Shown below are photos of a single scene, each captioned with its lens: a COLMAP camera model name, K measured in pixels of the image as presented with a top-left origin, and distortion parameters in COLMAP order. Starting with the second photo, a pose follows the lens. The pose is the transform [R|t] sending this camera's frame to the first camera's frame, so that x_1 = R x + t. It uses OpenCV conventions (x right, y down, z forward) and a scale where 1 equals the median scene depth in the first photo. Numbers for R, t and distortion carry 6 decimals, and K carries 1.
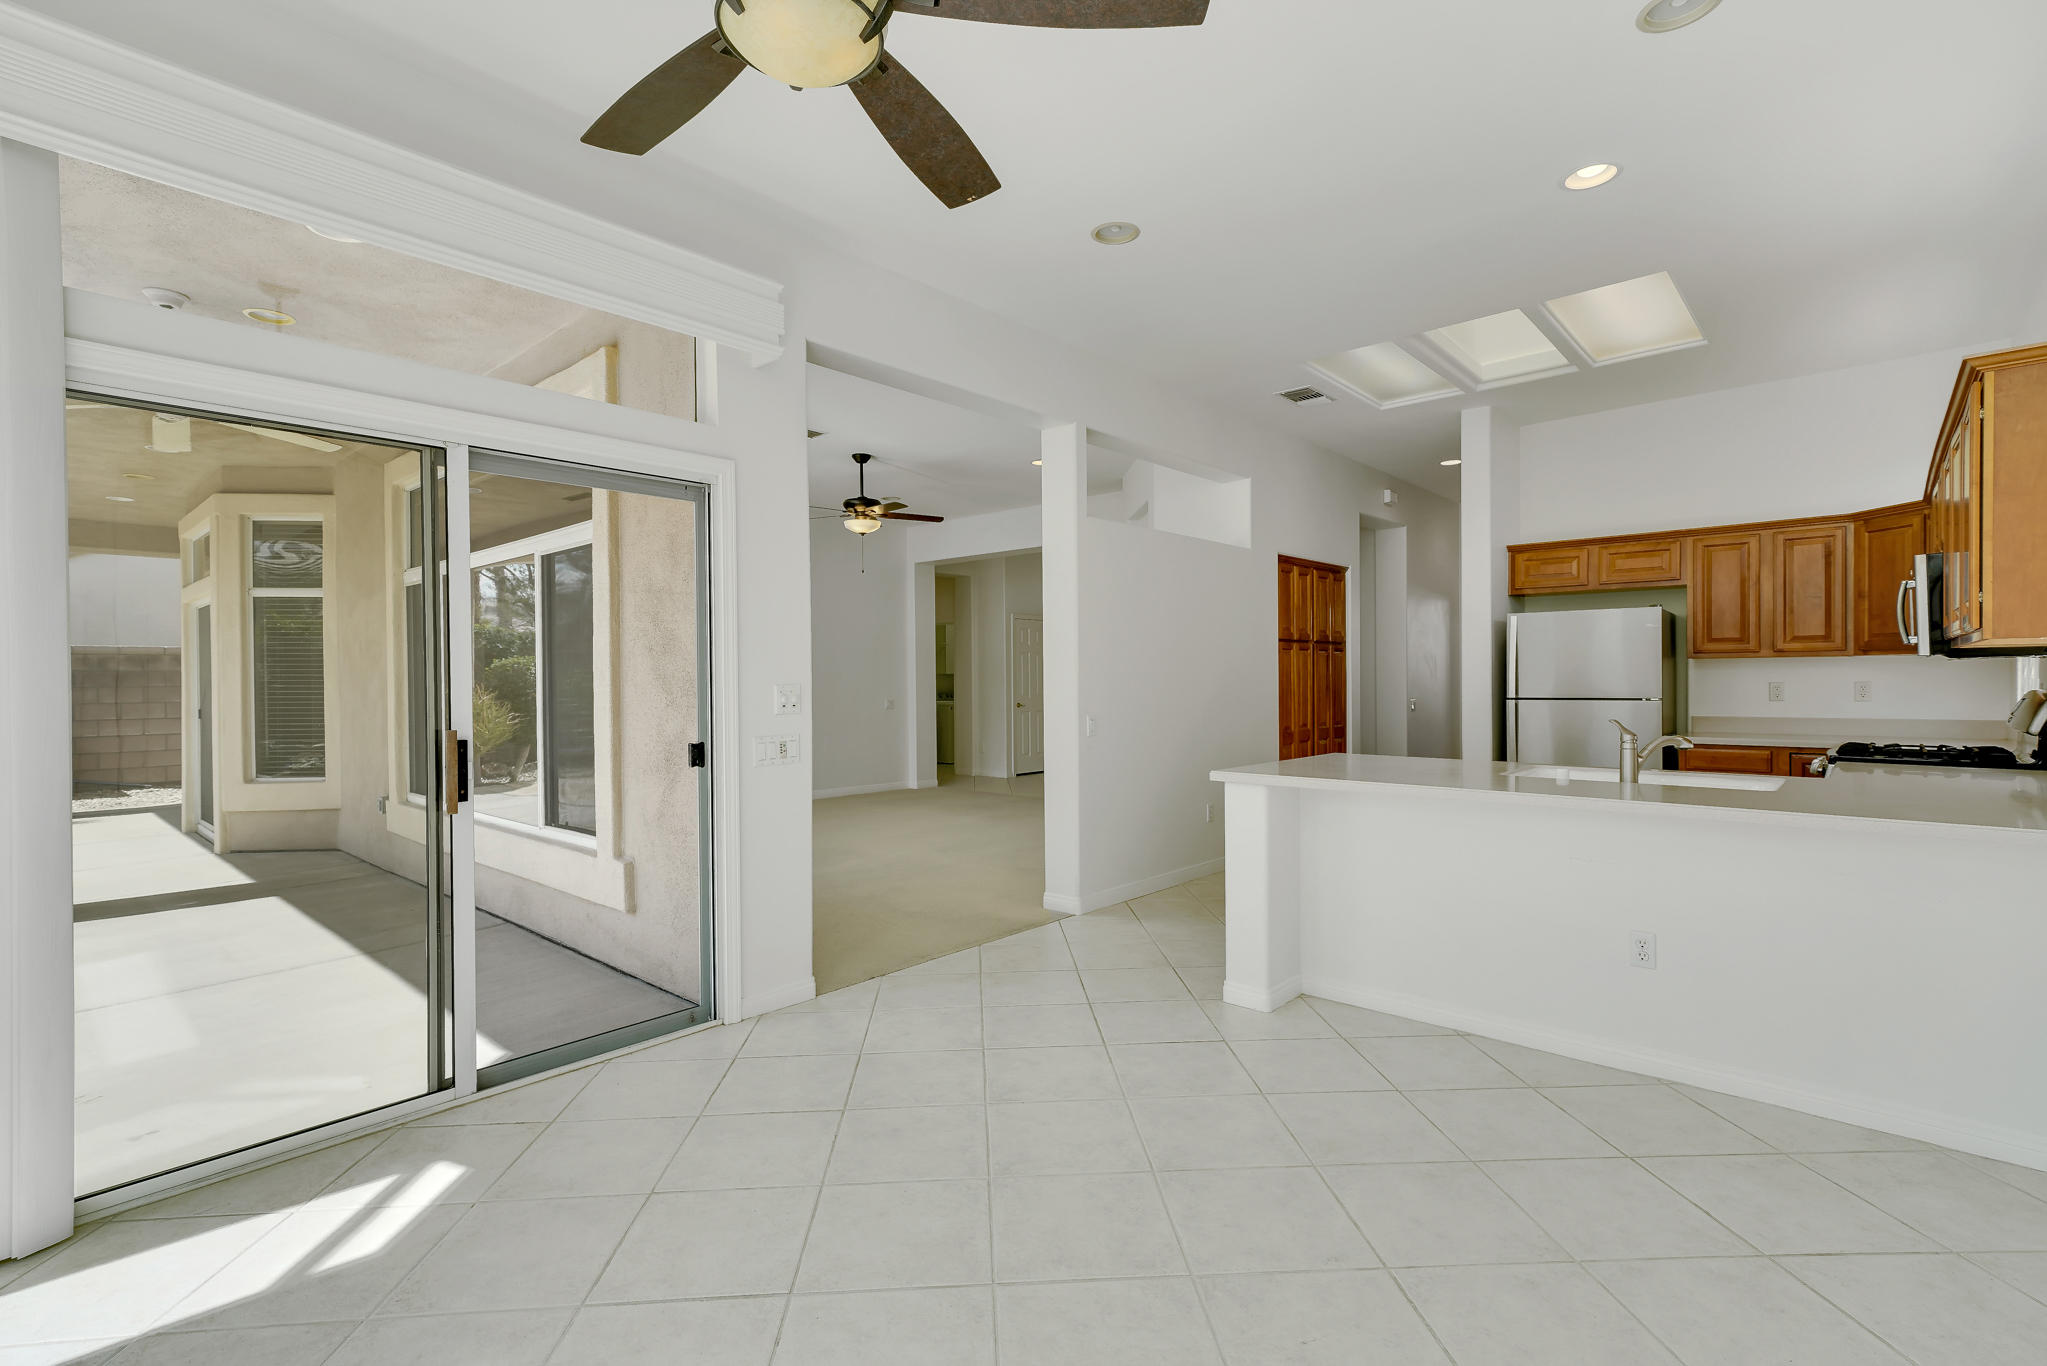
lens RADIAL K [[952.0, 0, 1028.6], [0, 952.0, 686.9], [0, 0, 1]] dist [-0.000296, 0.000081]
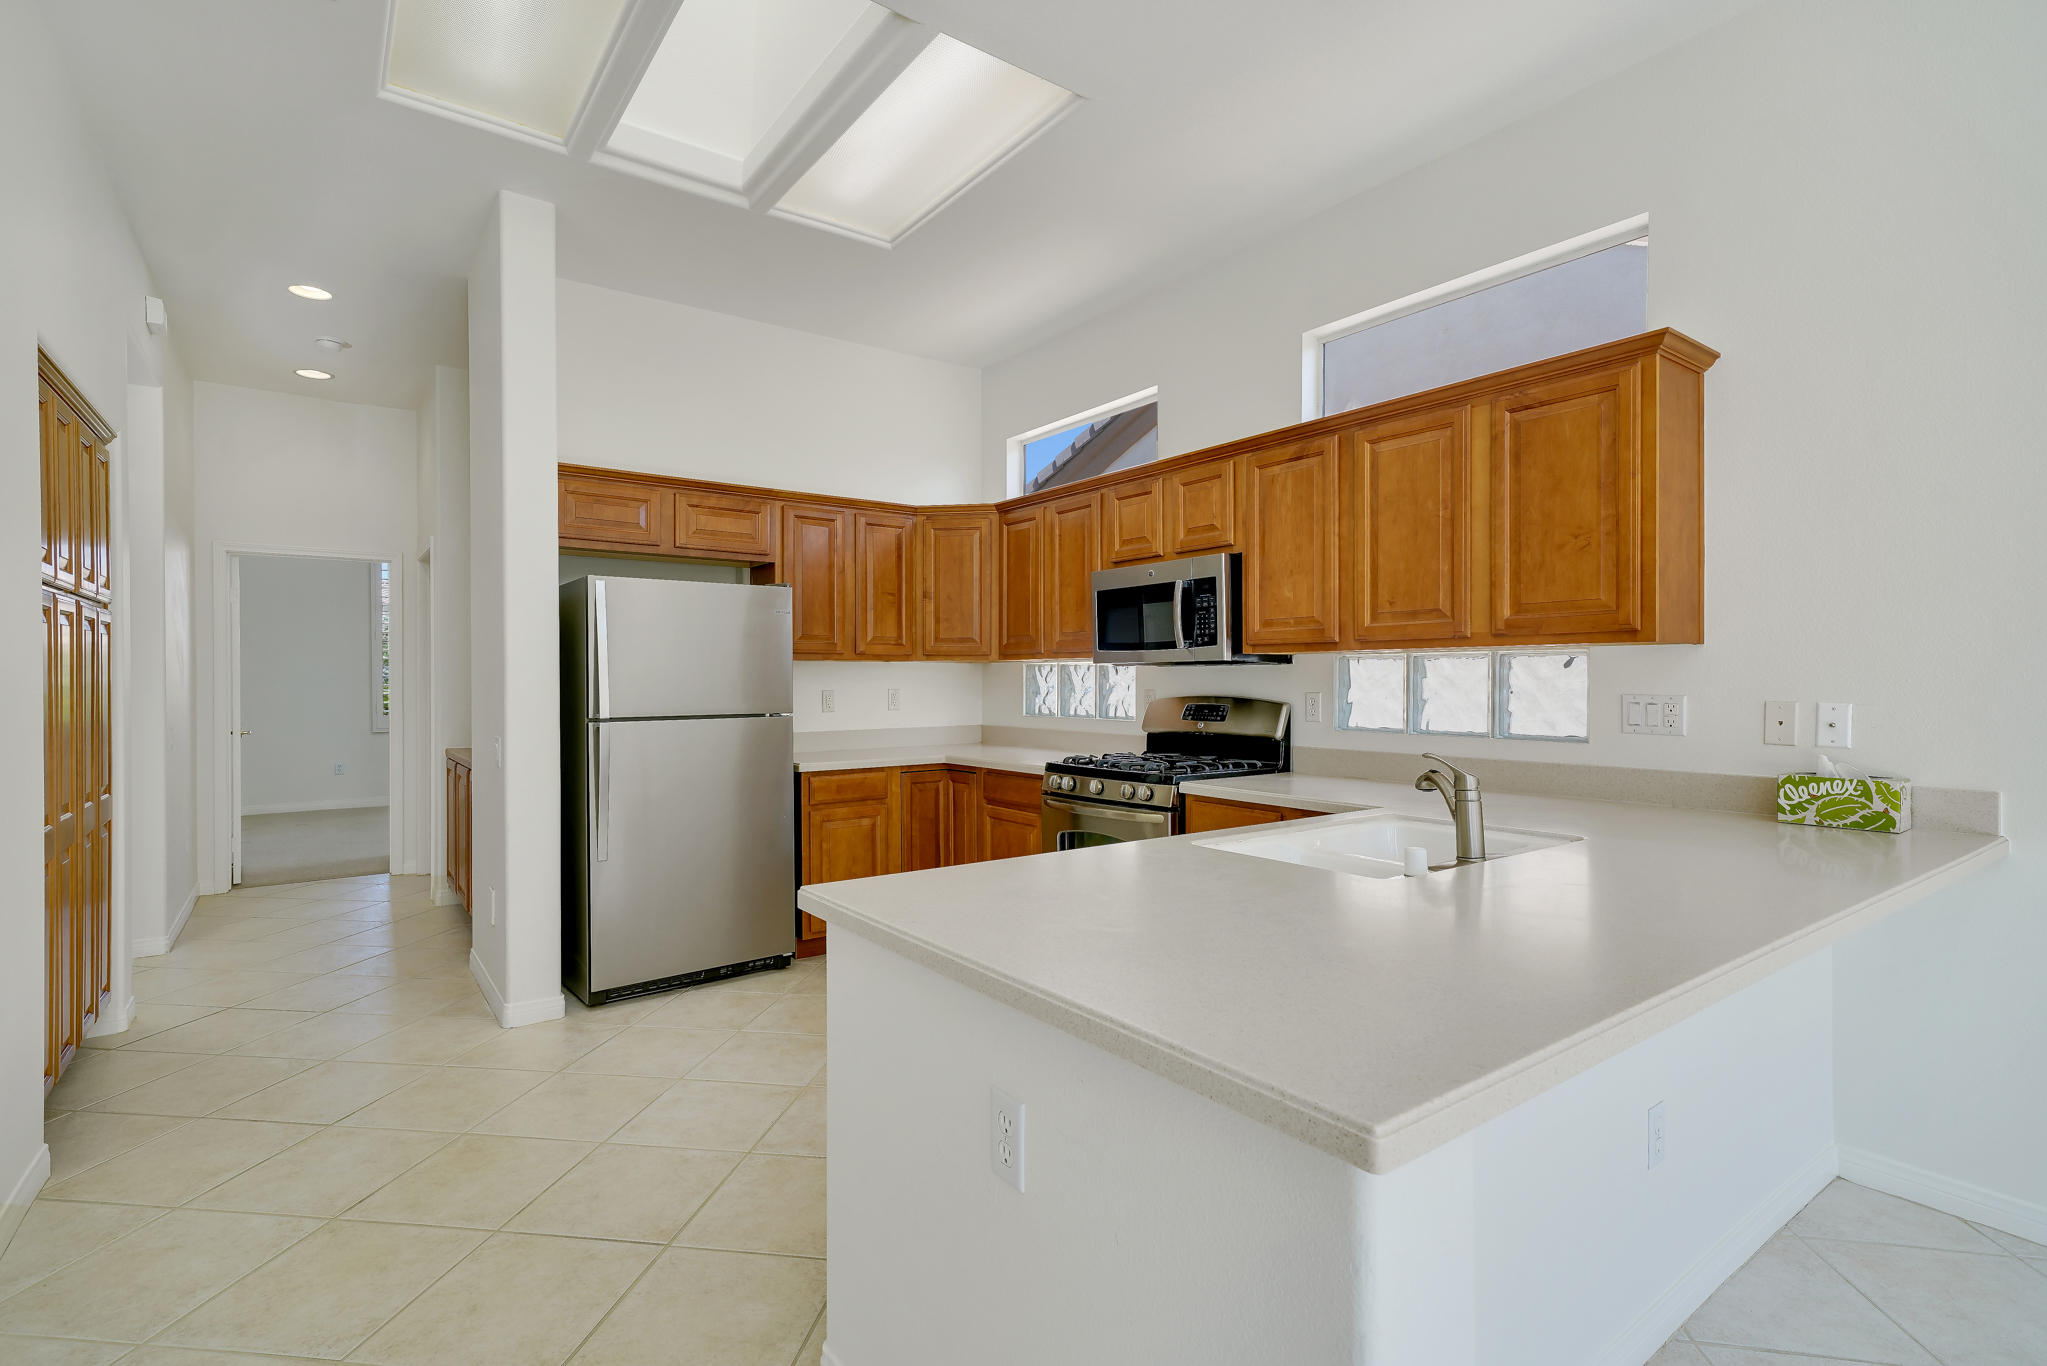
lens RADIAL K [[952.0, 0, 1016.3], [0, 952.0, 685.2], [0, 0, 1]] dist [-0.000296, 0.000081]
pose [[0.208560, 0.000671, 0.978009, -0.011040], [0.008646, 0.999959, -0.002530, -0.006149], [-0.977971, 0.008983, 0.208546, 0.638248]]
